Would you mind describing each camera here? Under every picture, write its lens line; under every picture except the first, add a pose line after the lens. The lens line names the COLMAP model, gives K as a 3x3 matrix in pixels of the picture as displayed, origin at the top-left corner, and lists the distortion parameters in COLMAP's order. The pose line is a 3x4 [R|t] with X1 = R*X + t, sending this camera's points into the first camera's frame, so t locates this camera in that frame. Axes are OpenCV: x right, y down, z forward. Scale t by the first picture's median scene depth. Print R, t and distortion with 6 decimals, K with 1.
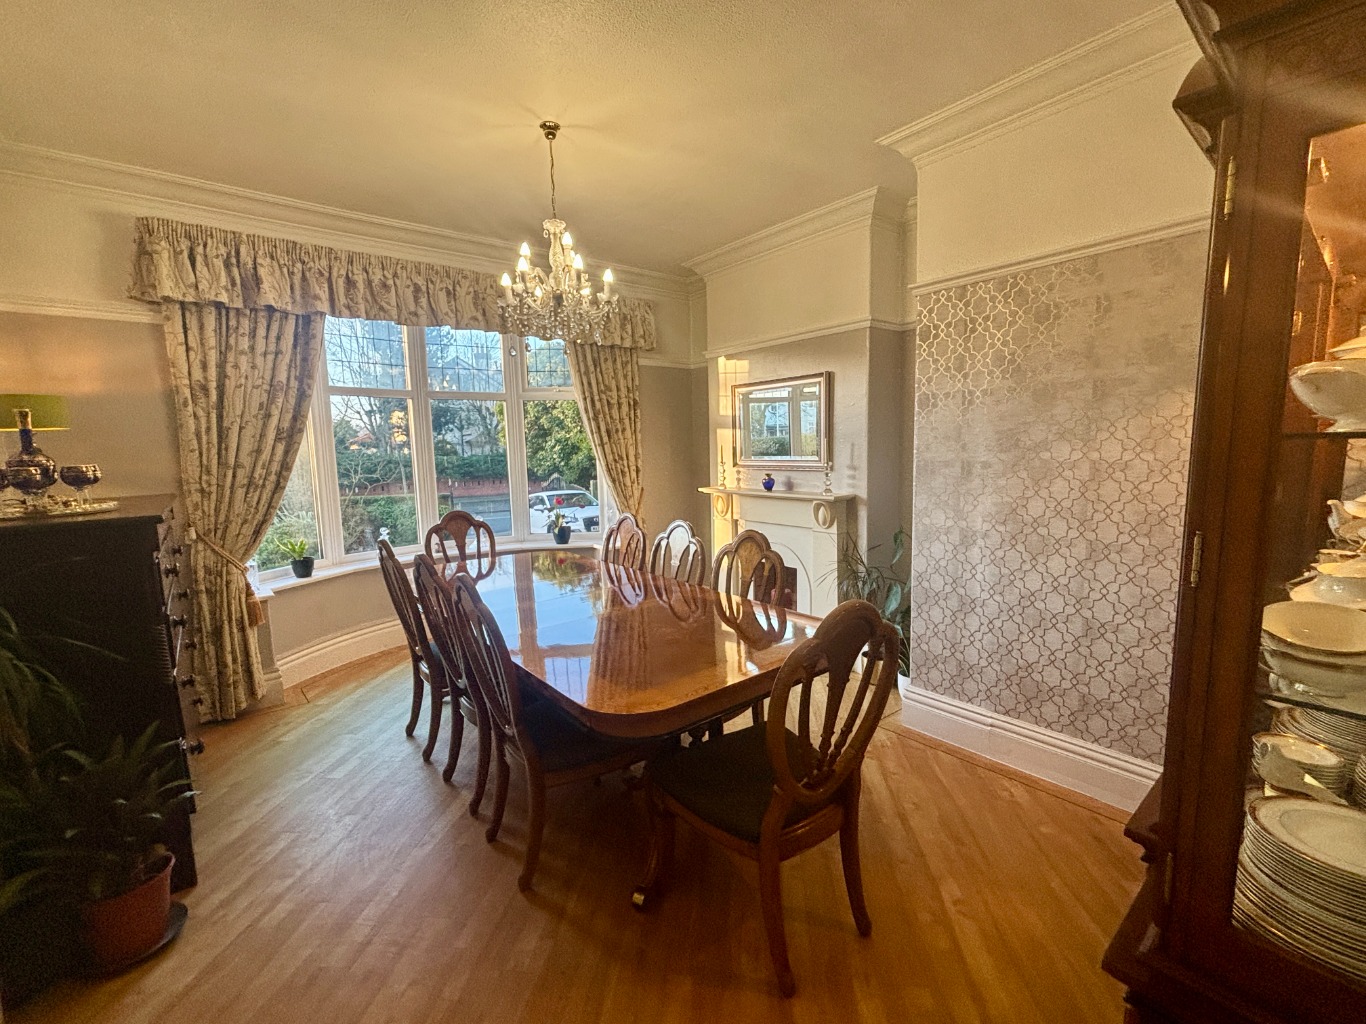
lens RADIAL K [[596.5, 0, 679.5], [0, 596.5, 515.2], [0, 0, 1]] dist [-0.000776, 0.000139]
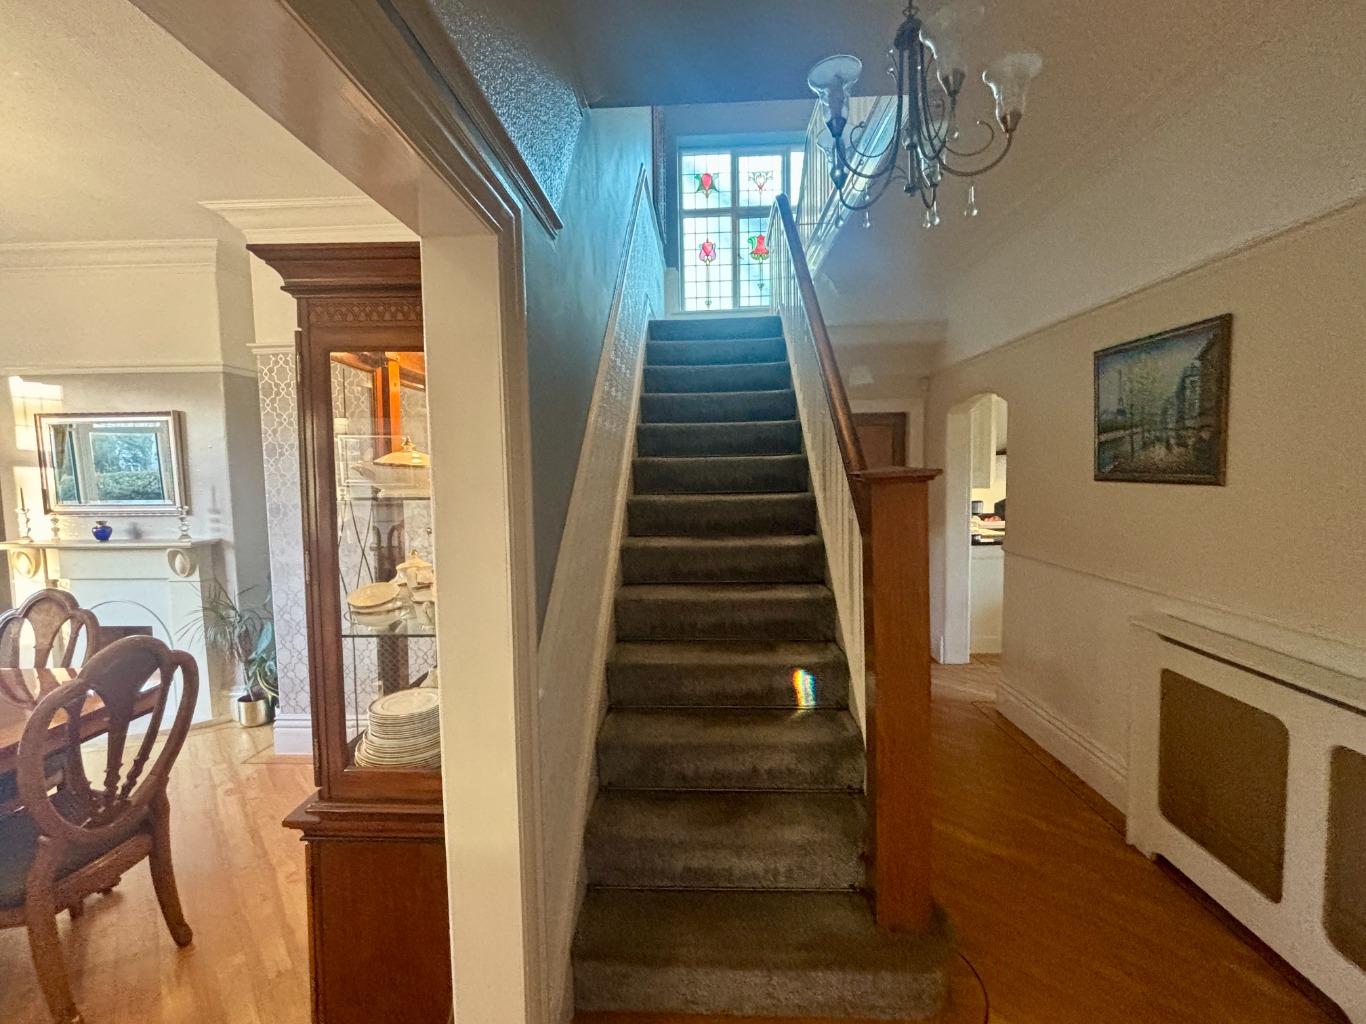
lens RADIAL K [[596.5, 0, 687.9], [0, 596.5, 510.9], [0, 0, 1]] dist [-0.000776, 0.000139]
pose [[0.647927, -0.038261, 0.760741, 0.049725], [0.085859, 0.996041, -0.023031, 0.008432], [-0.756848, 0.080239, 0.648647, -0.213159]]
